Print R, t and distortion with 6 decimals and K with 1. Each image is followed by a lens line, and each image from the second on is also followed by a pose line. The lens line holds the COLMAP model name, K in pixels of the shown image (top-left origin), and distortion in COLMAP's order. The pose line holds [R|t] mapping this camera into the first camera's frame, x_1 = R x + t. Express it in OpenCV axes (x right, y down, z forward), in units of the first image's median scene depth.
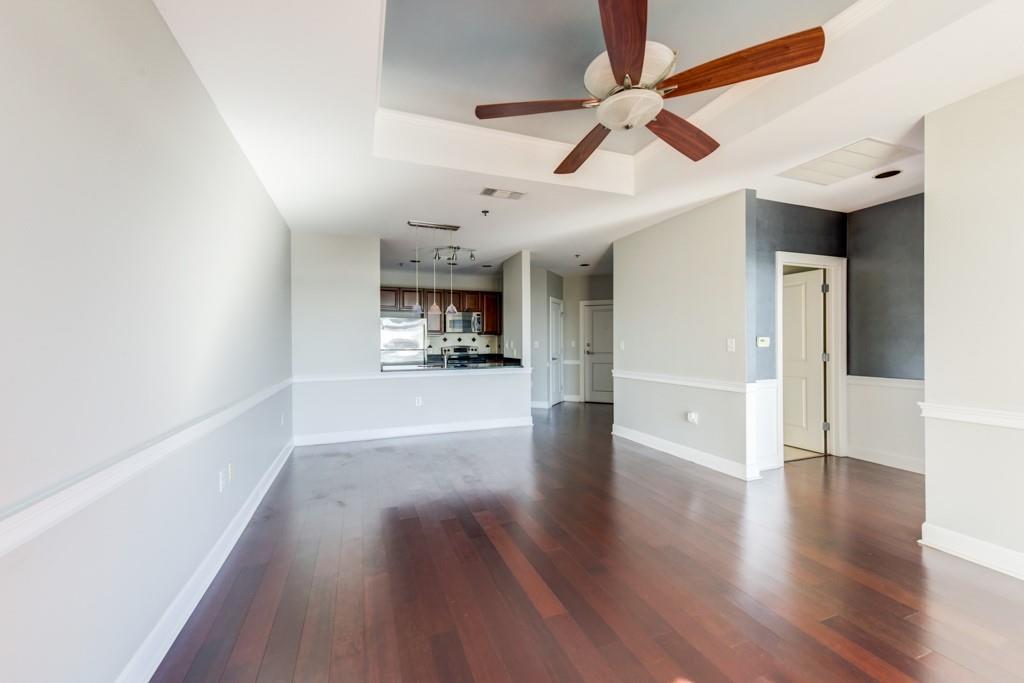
lens RADIAL K [[404.6, 0, 513.2], [0, 404.6, 341.5], [0, 0, 1]] dist [0.017114, -0.000010]
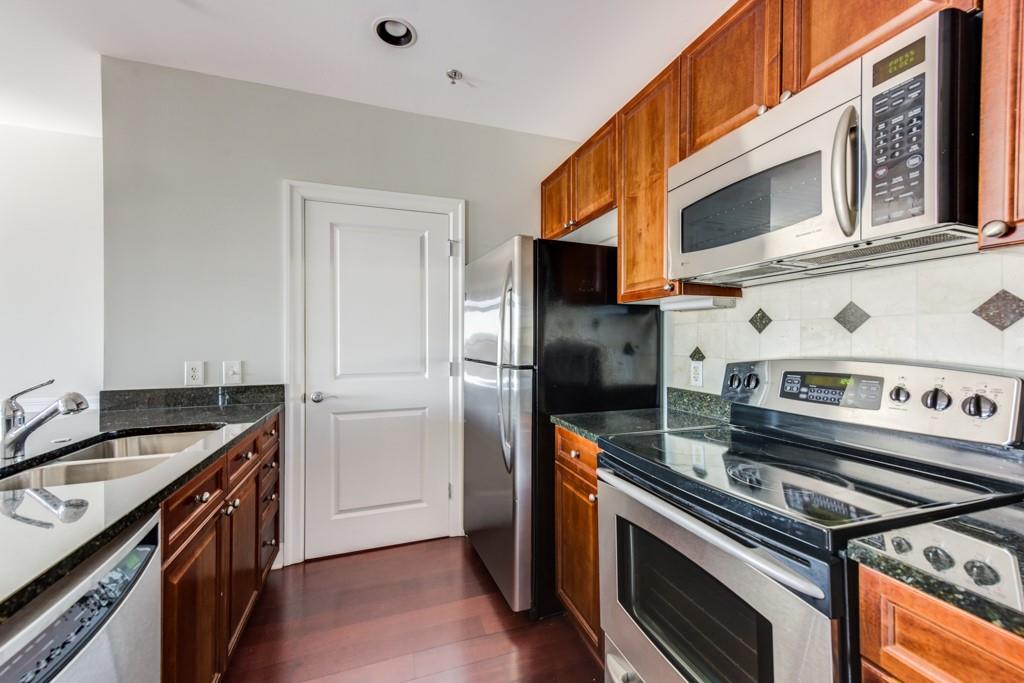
lens RADIAL K [[404.6, 0, 508.6], [0, 404.6, 339.0], [0, 0, 1]] dist [0.017114, -0.000010]
pose [[-0.037896, 0.002413, -0.999279, 0.019519], [0.007595, 0.999969, 0.002127, 0.002261], [0.999253, -0.007509, -0.037913, 0.891833]]
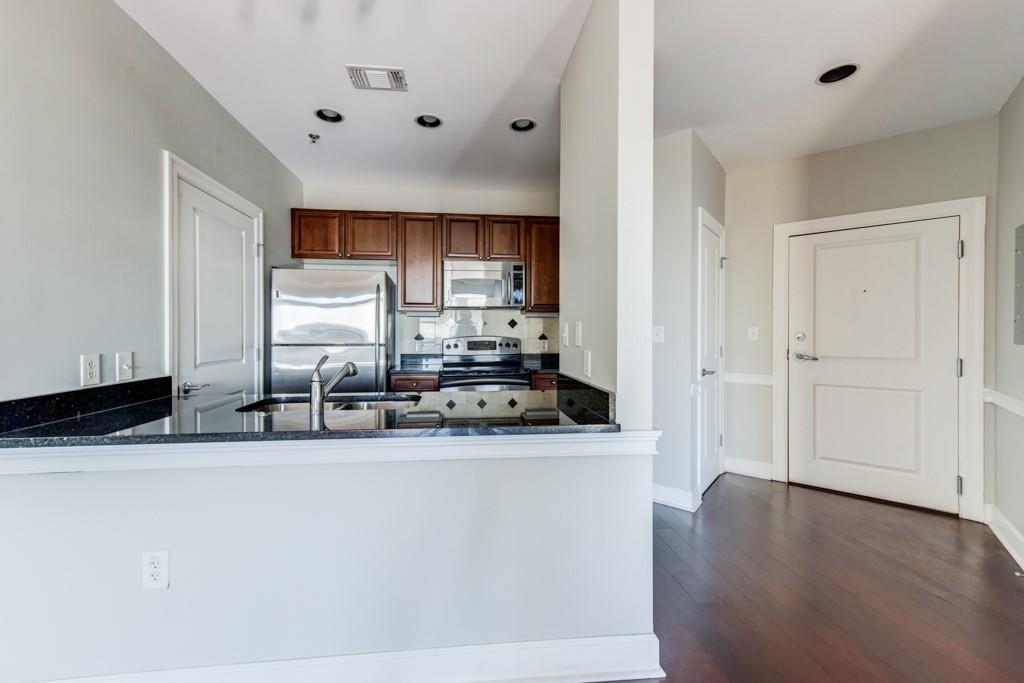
lens RADIAL K [[404.6, 0, 501.3], [0, 404.6, 334.6], [0, 0, 1]] dist [0.017114, -0.000010]
pose [[0.963900, 0.006046, -0.266195, 0.014961], [-0.003126, 0.999930, 0.011392, 0.003066], [0.266245, -0.010149, 0.963852, 0.553628]]
